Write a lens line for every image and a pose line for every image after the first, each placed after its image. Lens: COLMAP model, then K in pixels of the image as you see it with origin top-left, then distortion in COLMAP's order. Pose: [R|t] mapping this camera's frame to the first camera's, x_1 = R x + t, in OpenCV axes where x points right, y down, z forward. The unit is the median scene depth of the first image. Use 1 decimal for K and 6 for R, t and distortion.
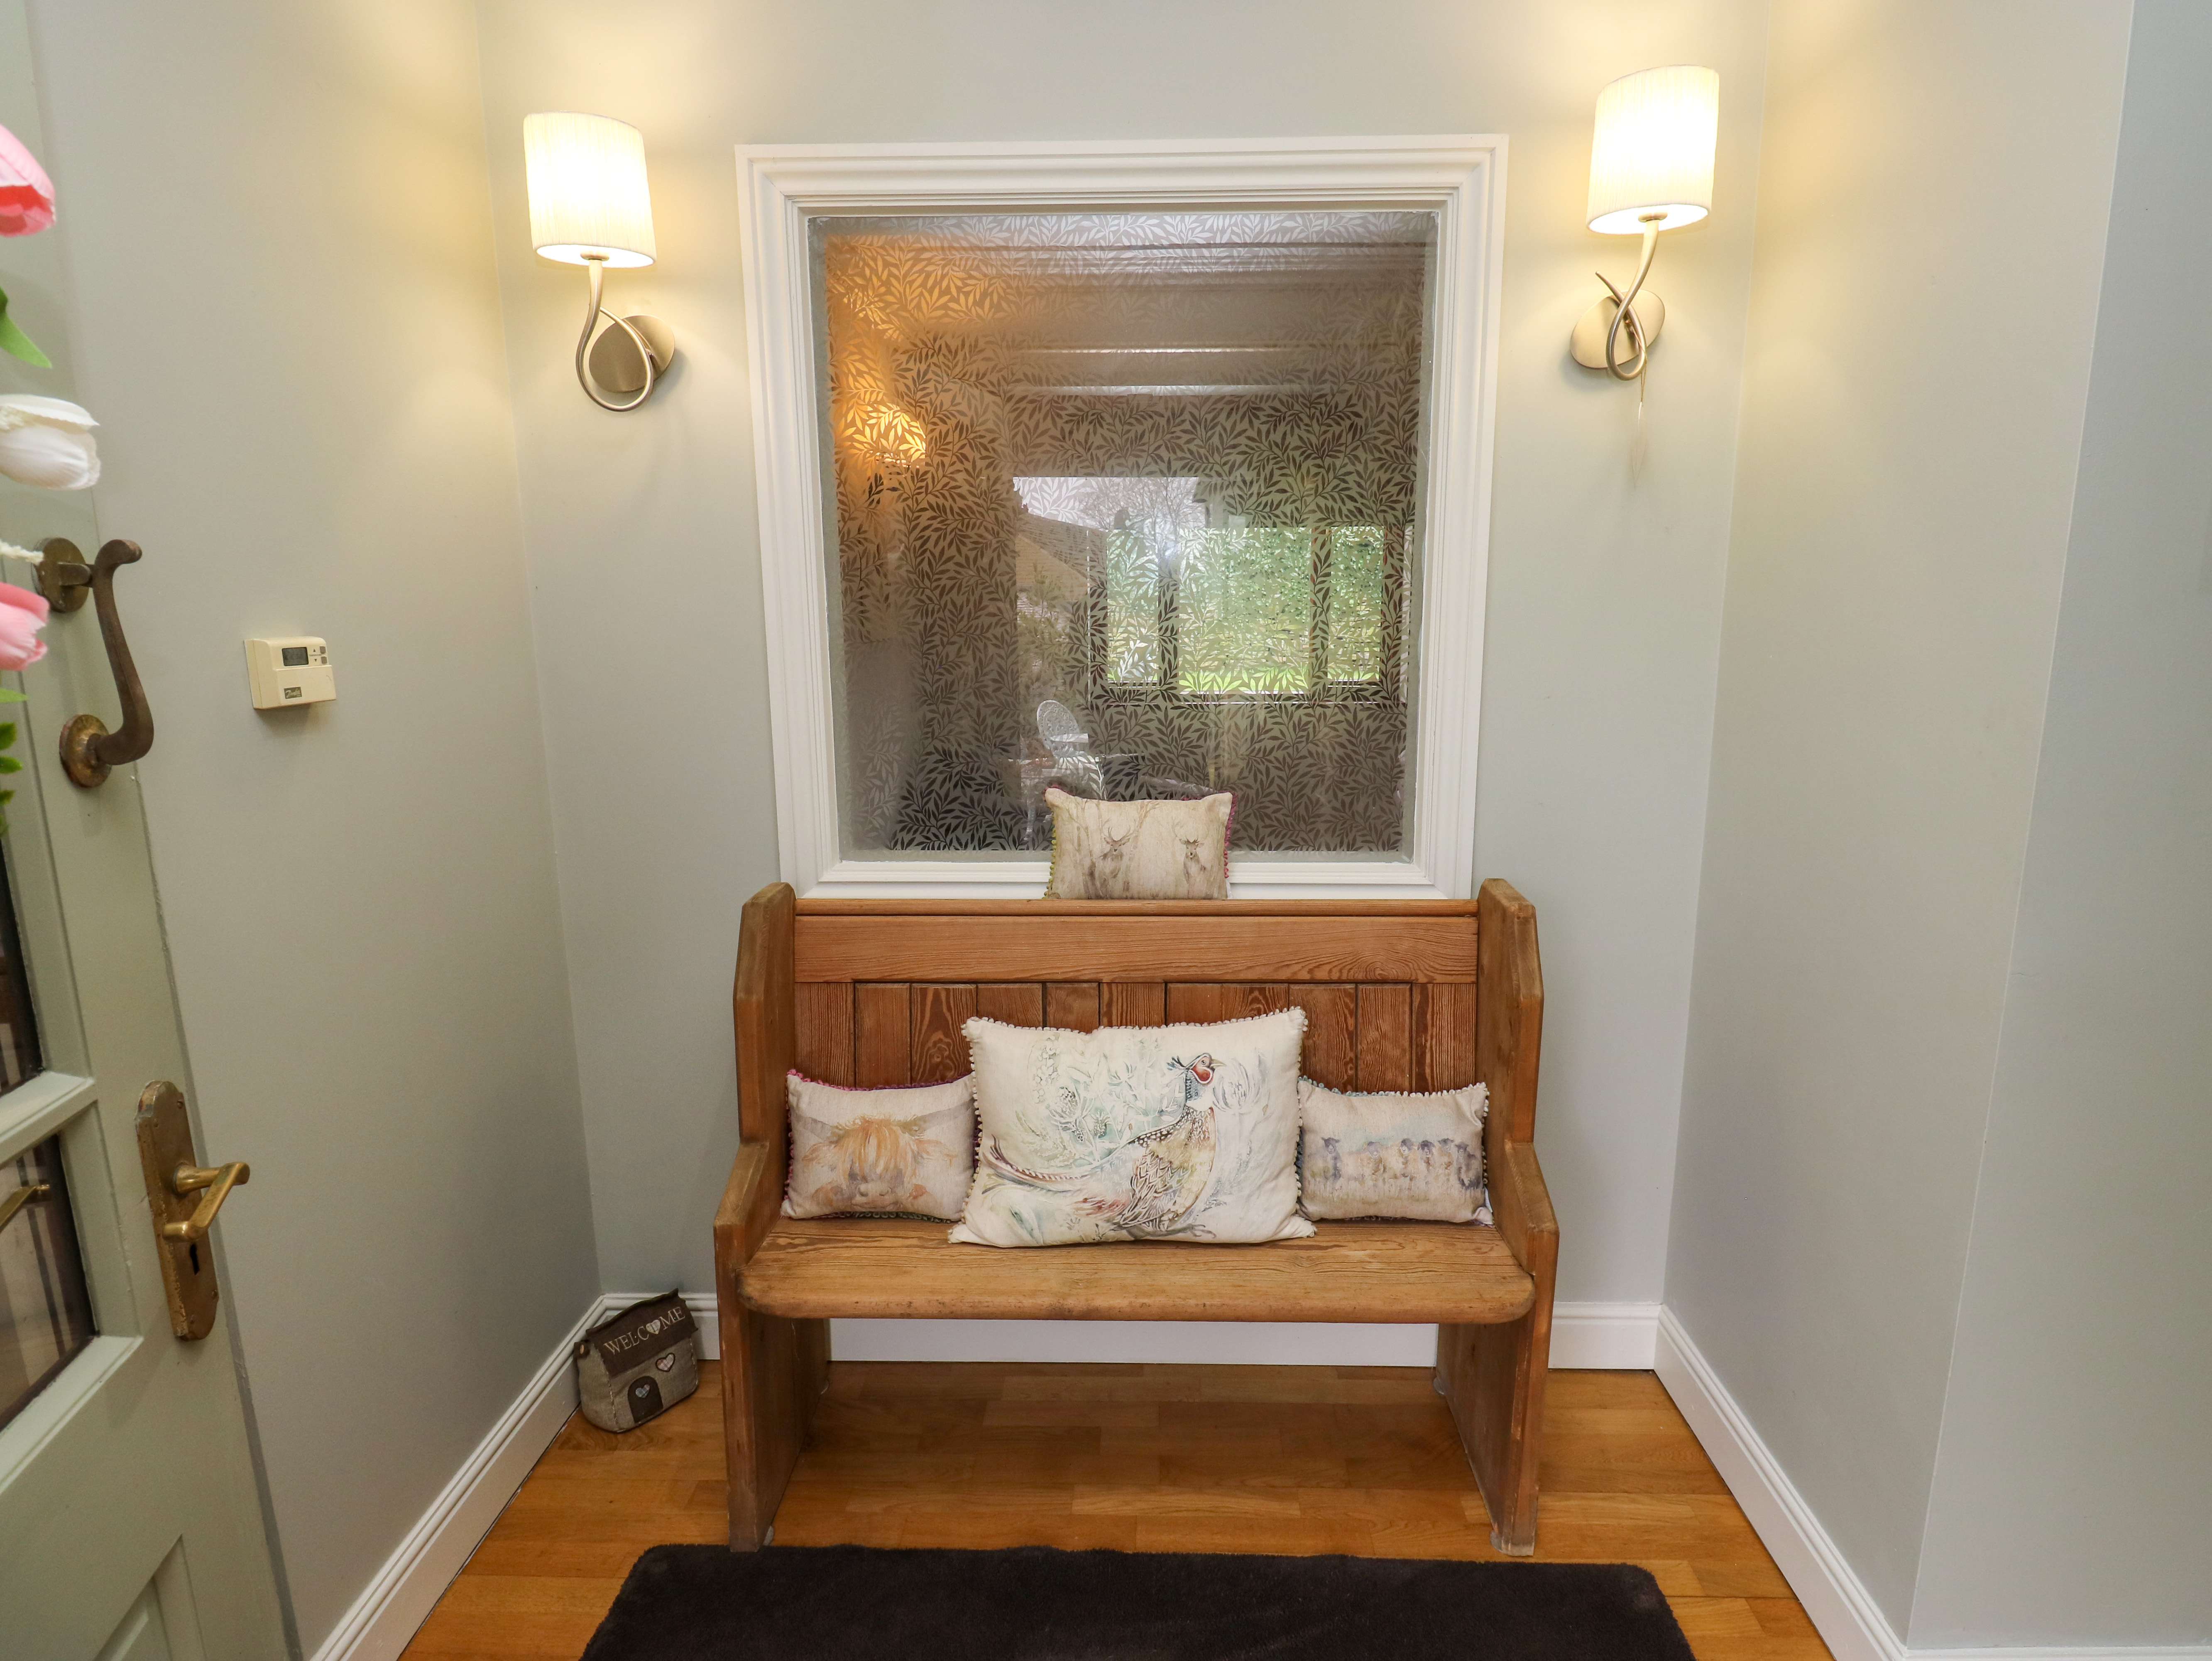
lens RADIAL K [[1151.5, 0, 1126.5], [0, 1151.5, 814.7], [0, 0, 1]] dist [0.010096, -0.018725]
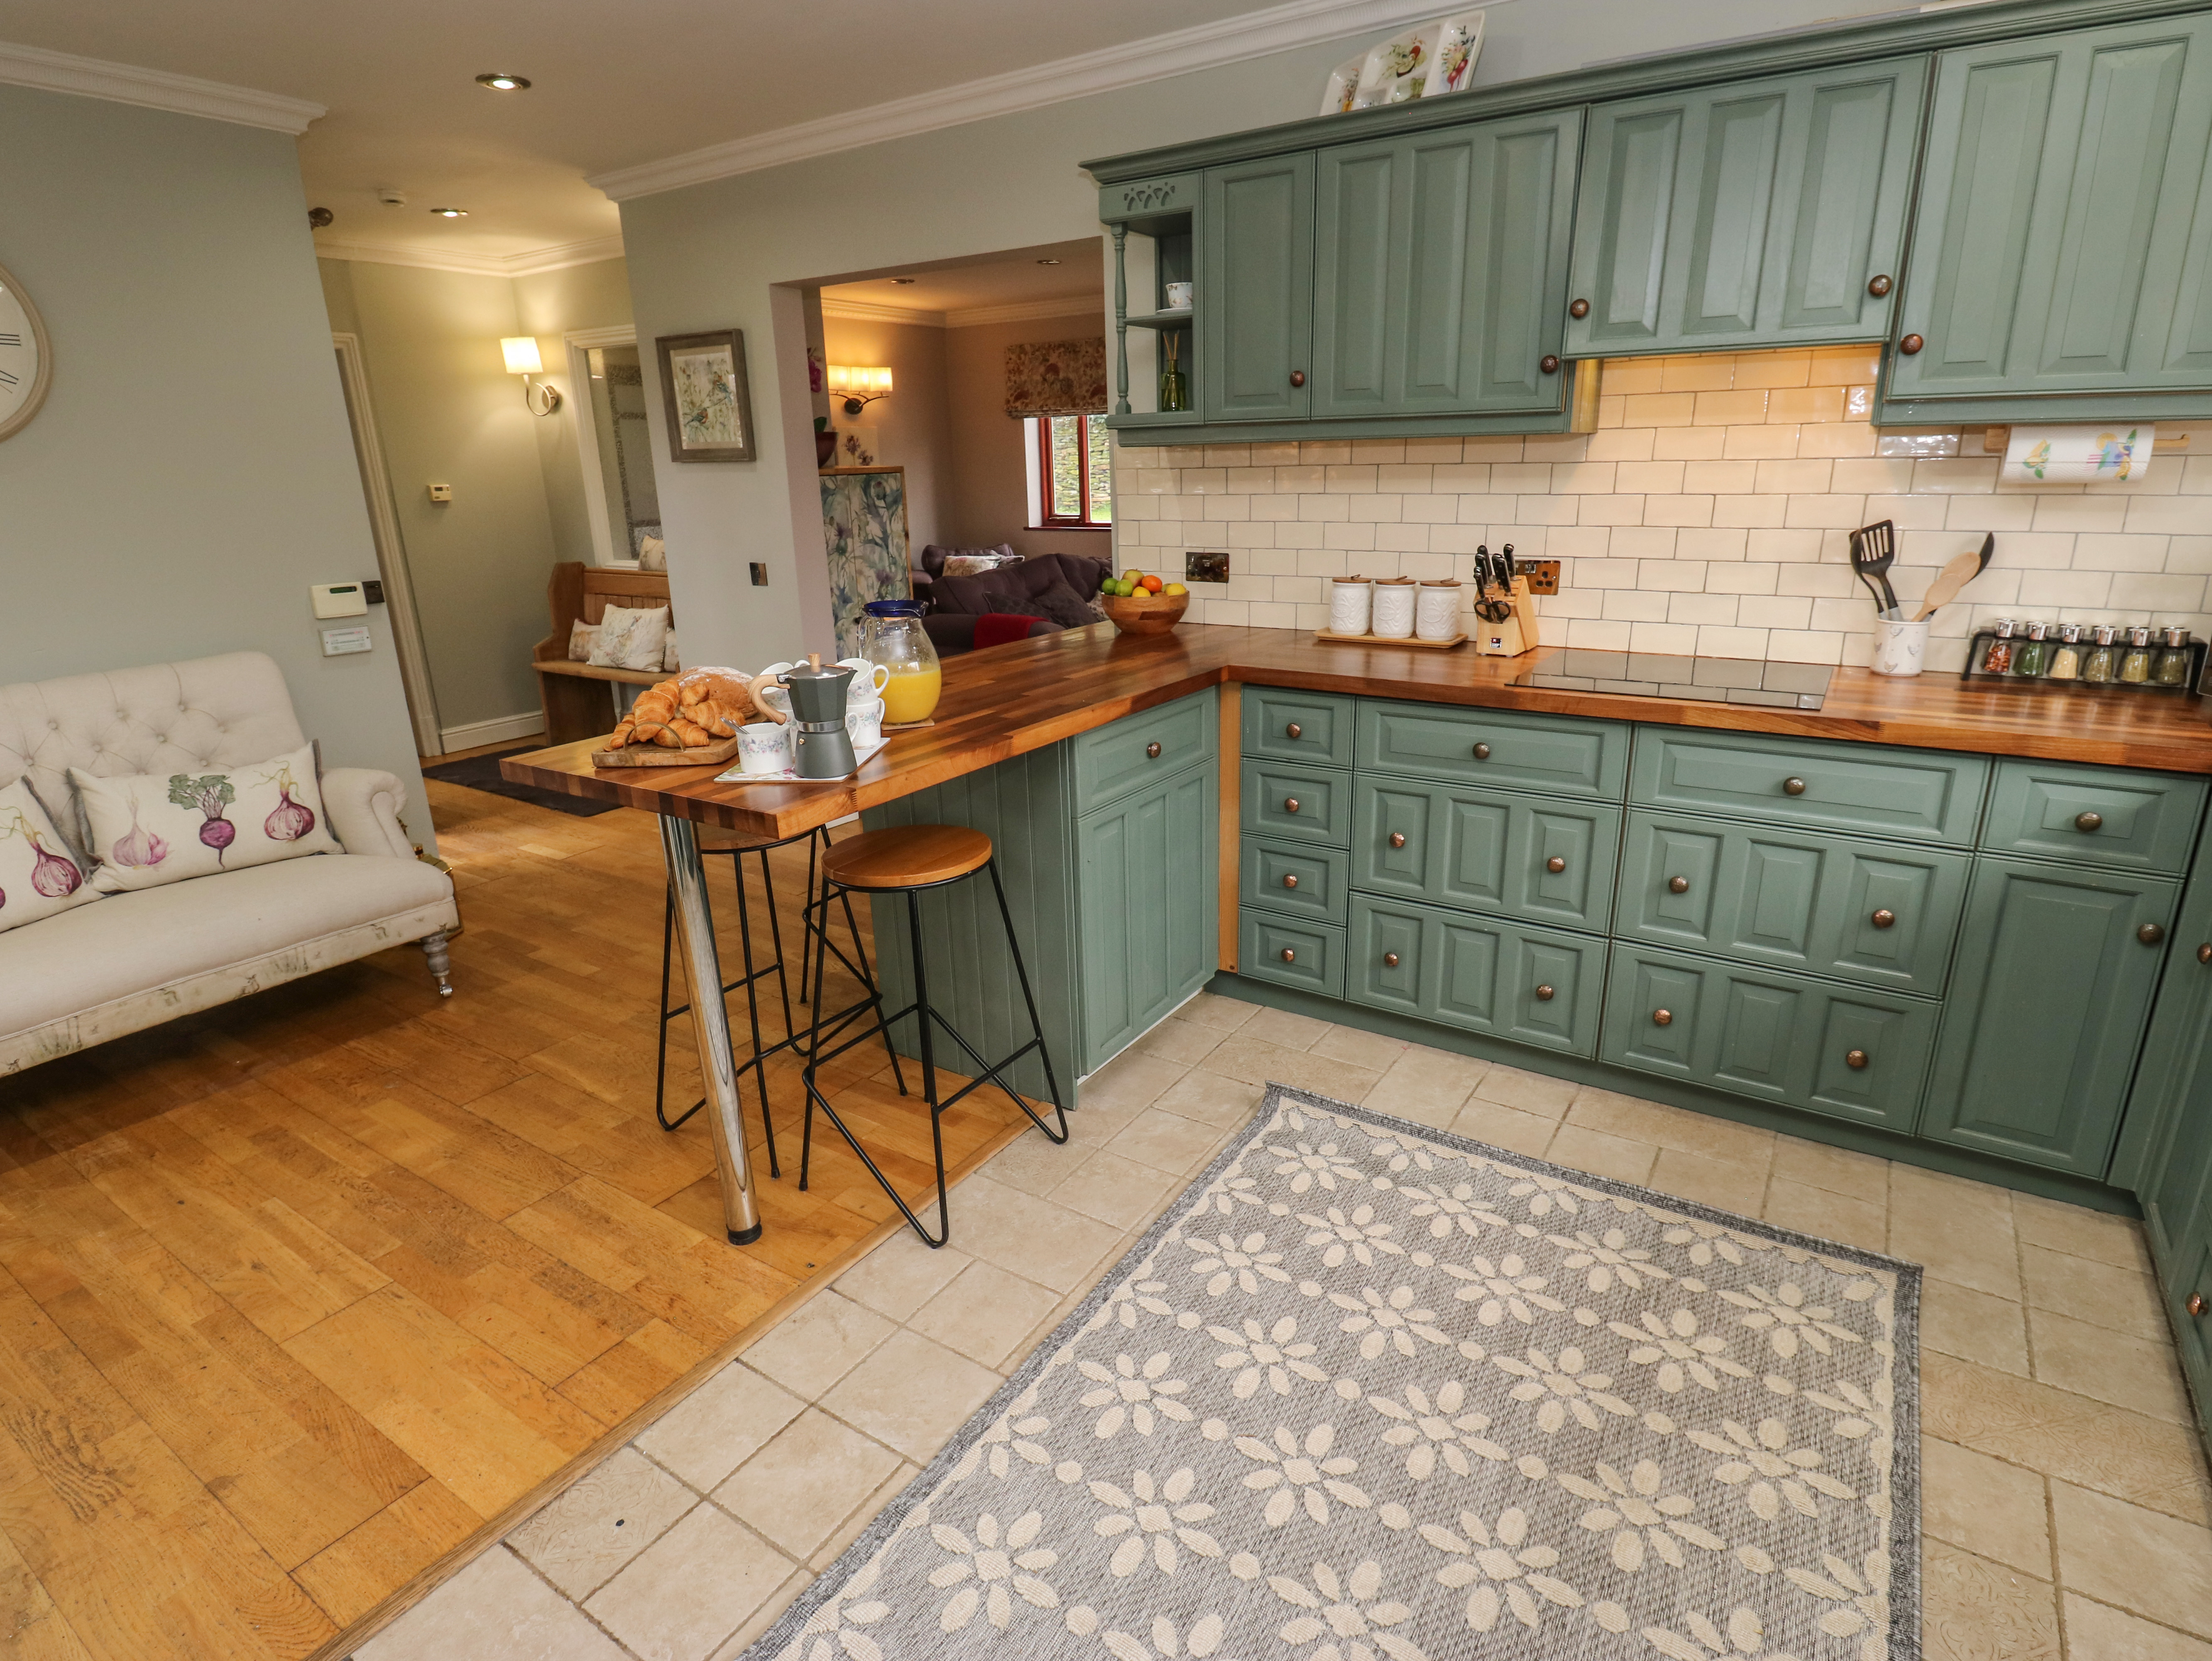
lens RADIAL K [[1151.5, 0, 1126.5], [0, 1151.5, 814.7], [0, 0, 1]] dist [0.010096, -0.018725]
pose [[0.856305, 0.130791, -0.499635, 2.997871], [-0.073132, 0.988362, 0.133389, 0.238271], [0.511267, -0.077682, 0.855904, -1.139326]]
